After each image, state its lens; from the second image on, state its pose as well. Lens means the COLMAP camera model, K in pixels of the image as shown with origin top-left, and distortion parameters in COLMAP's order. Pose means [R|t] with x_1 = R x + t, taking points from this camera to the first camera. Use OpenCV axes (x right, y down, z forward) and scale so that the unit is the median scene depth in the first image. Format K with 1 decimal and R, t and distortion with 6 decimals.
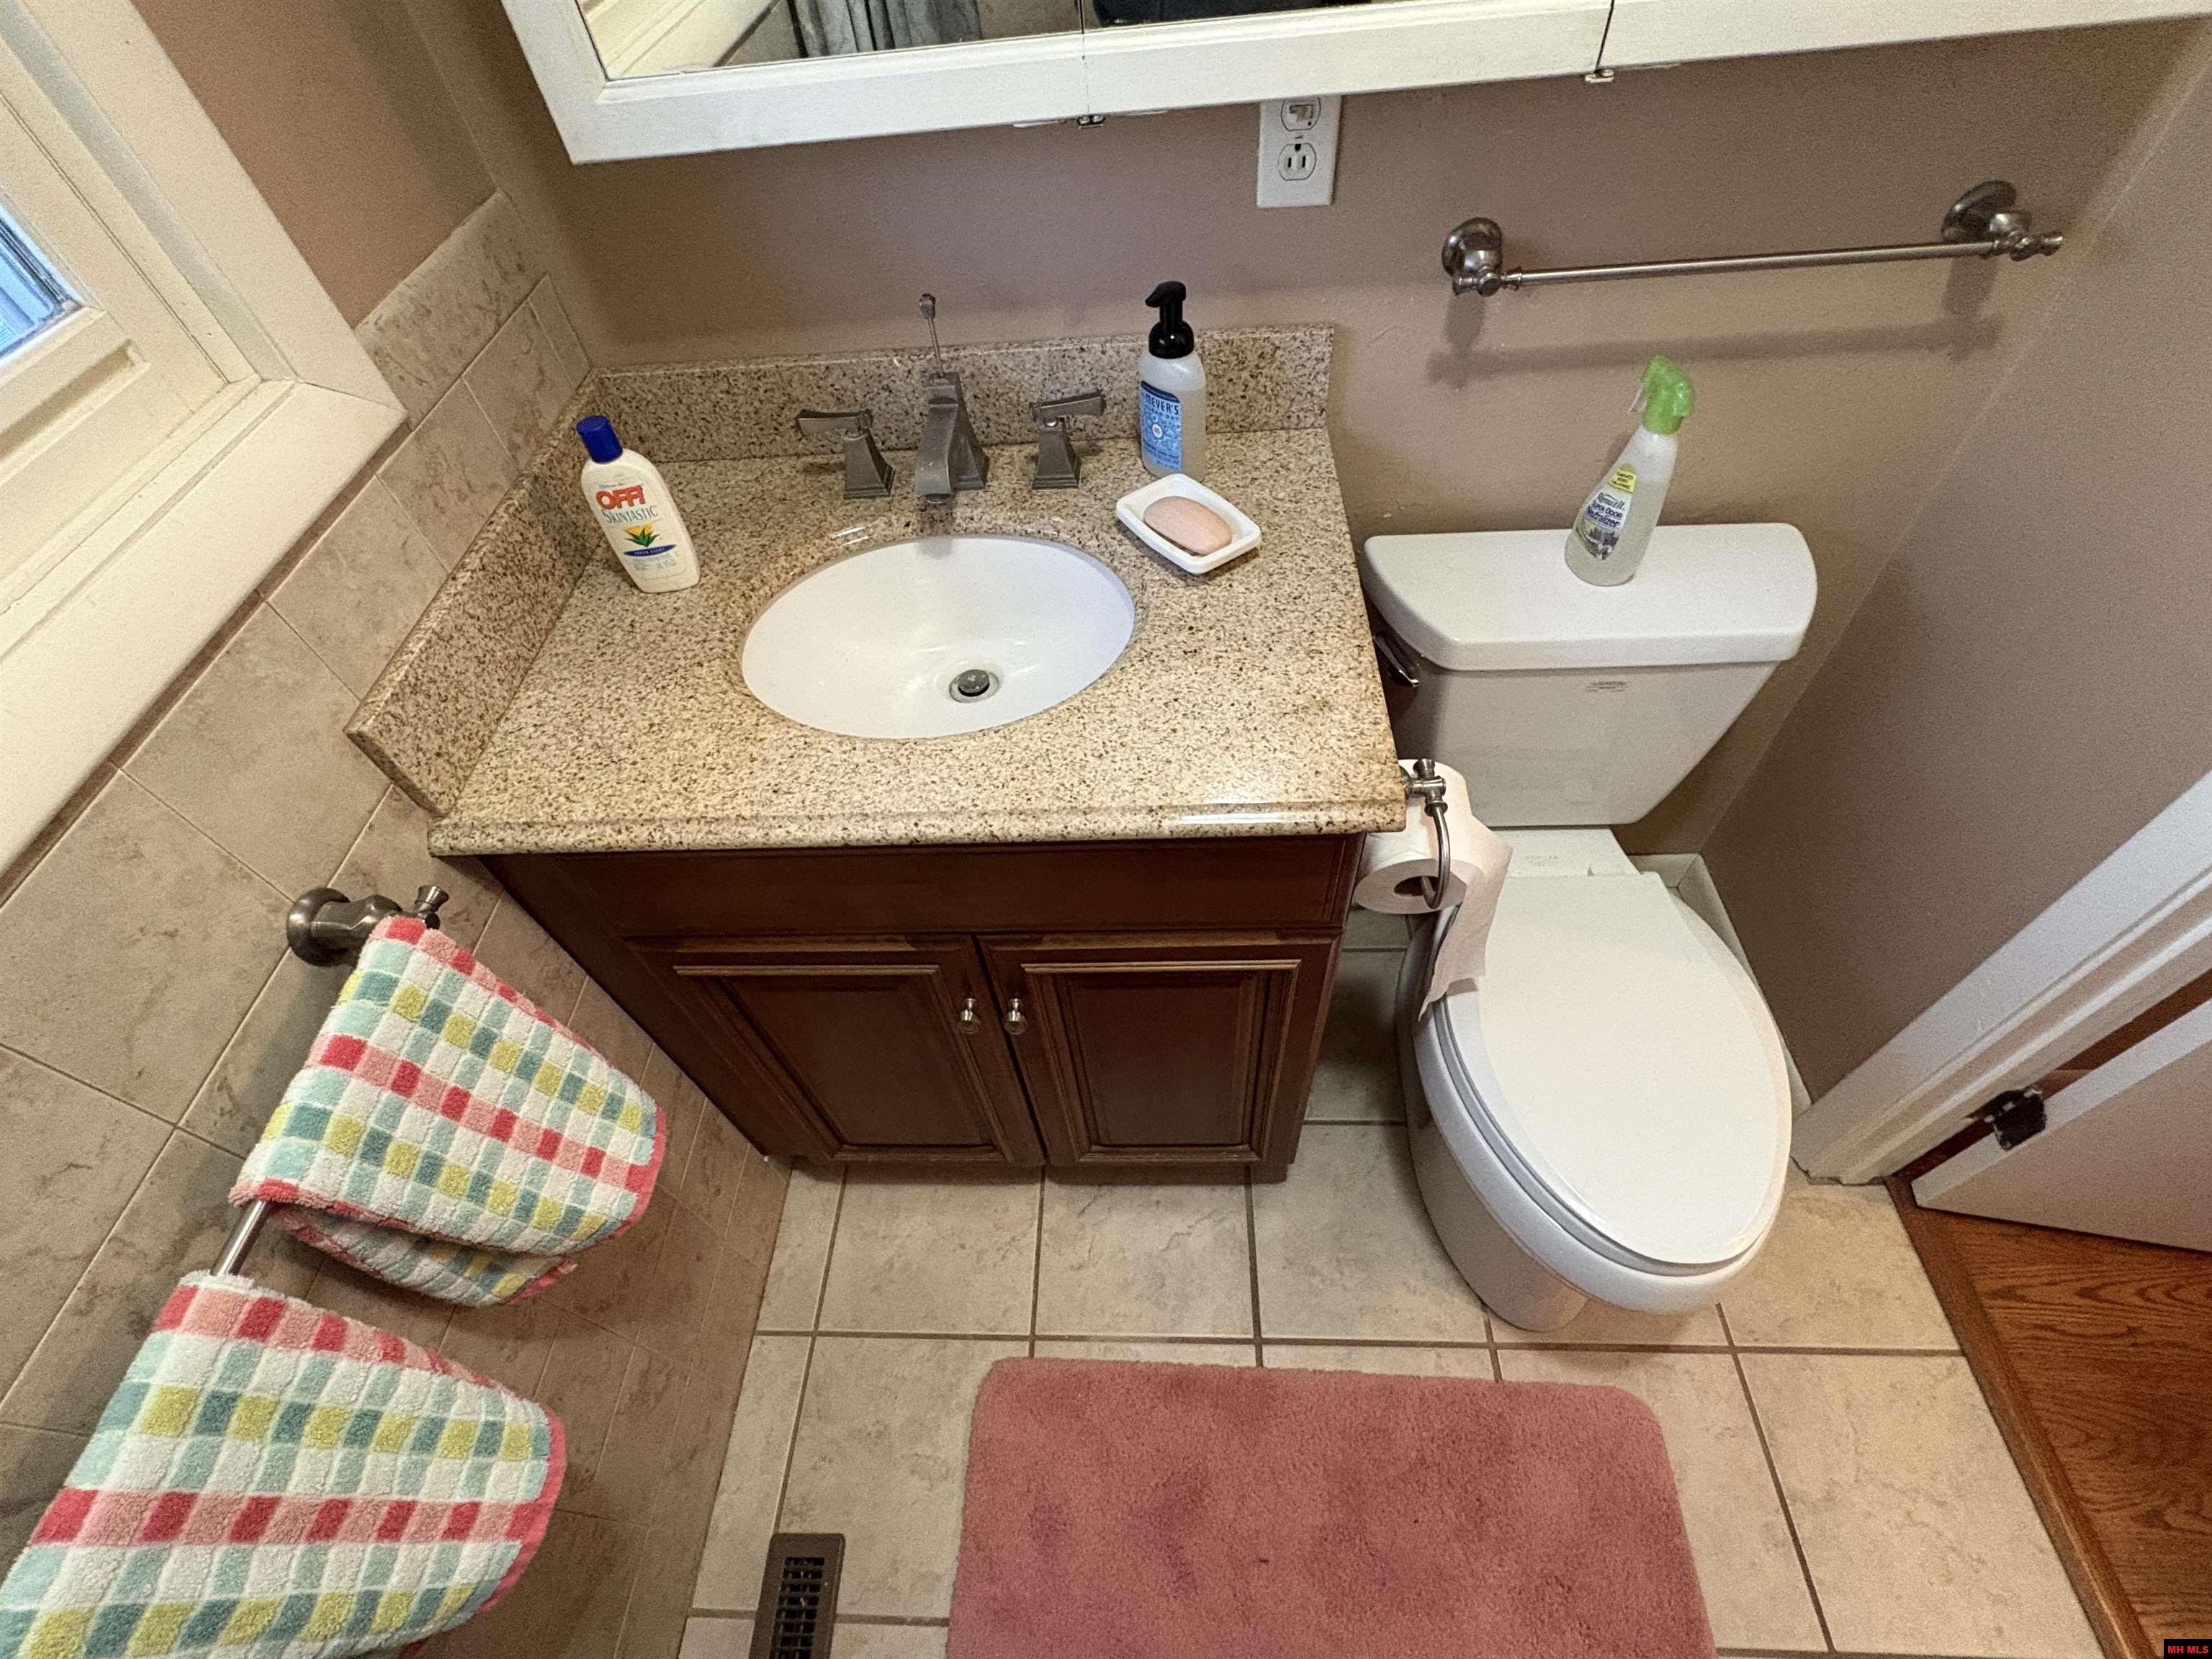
lens RADIAL K [[979.3, 0, 1106.0], [0, 979.3, 829.5], [0, 0, 1]] dist [-0.000059, -0.000571]
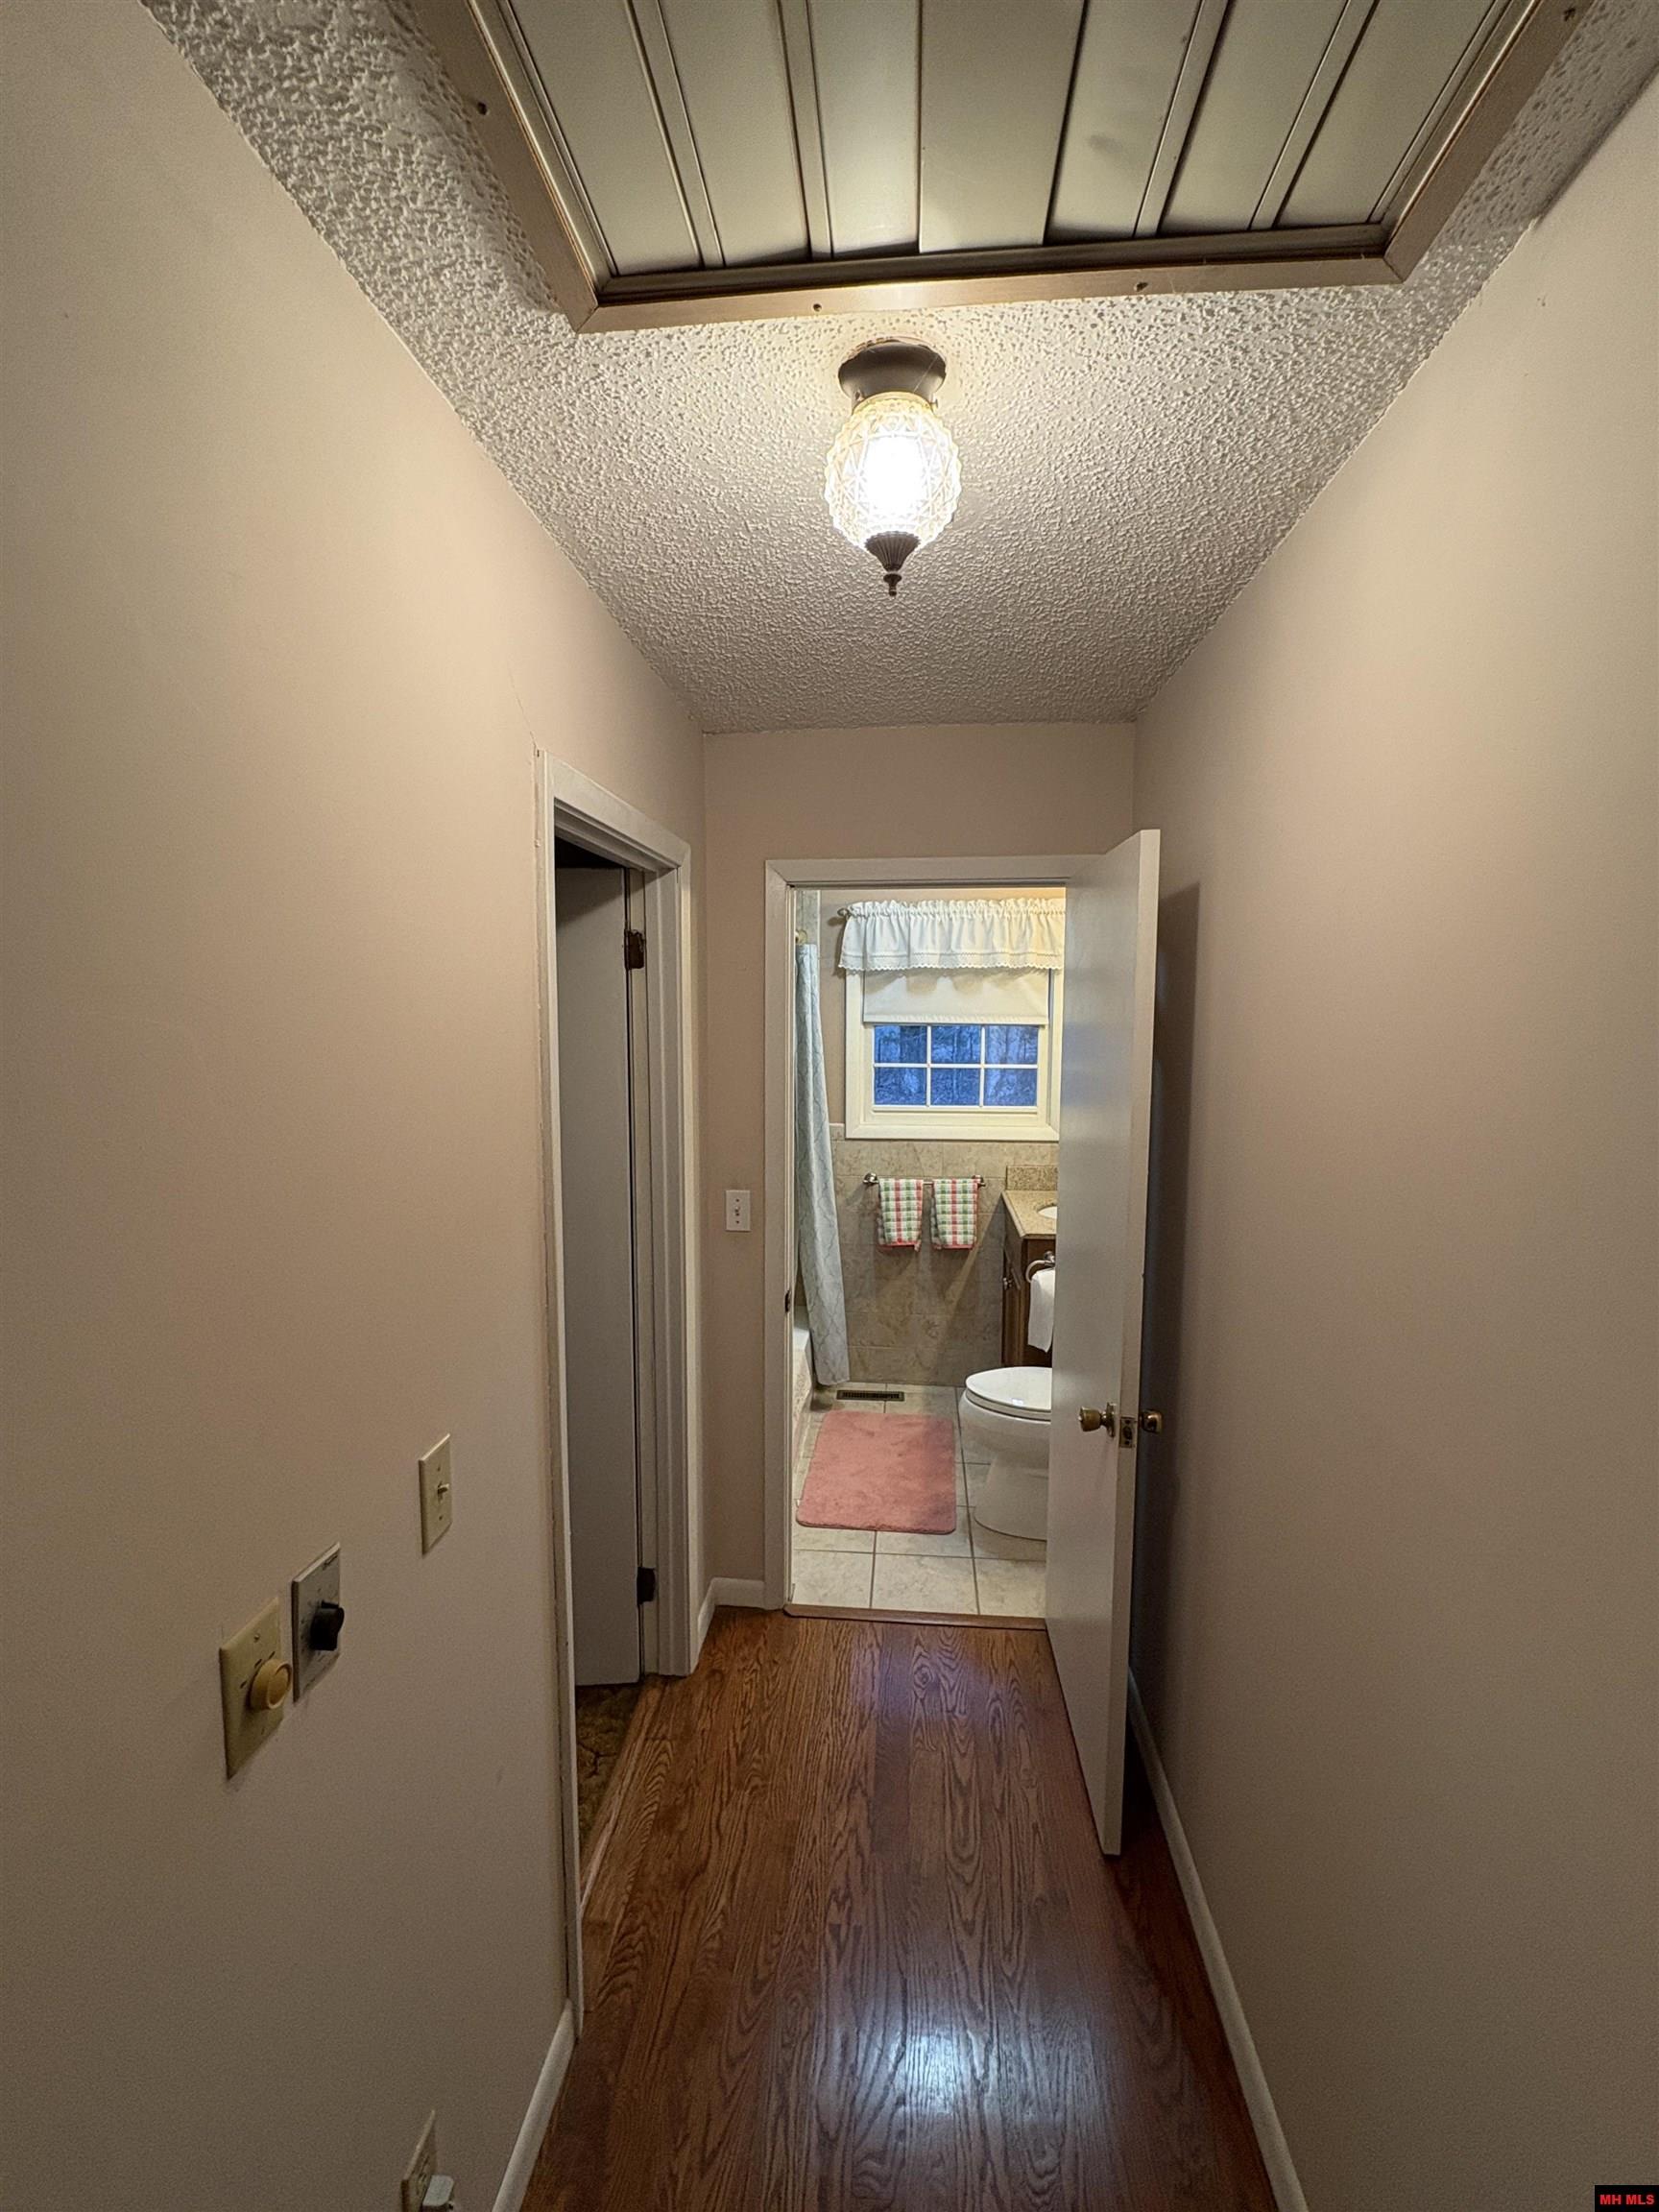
lens RADIAL K [[979.3, 0, 829.5], [0, 979.3, 1106.0], [0, 0, 1]] dist [-0.000059, -0.000571]
pose [[-0.057238, 0.190314, -0.980053, 5.256270], [-0.779412, 0.604938, 0.162991, -0.471620], [0.623891, 0.773195, 0.113708, -0.639405]]
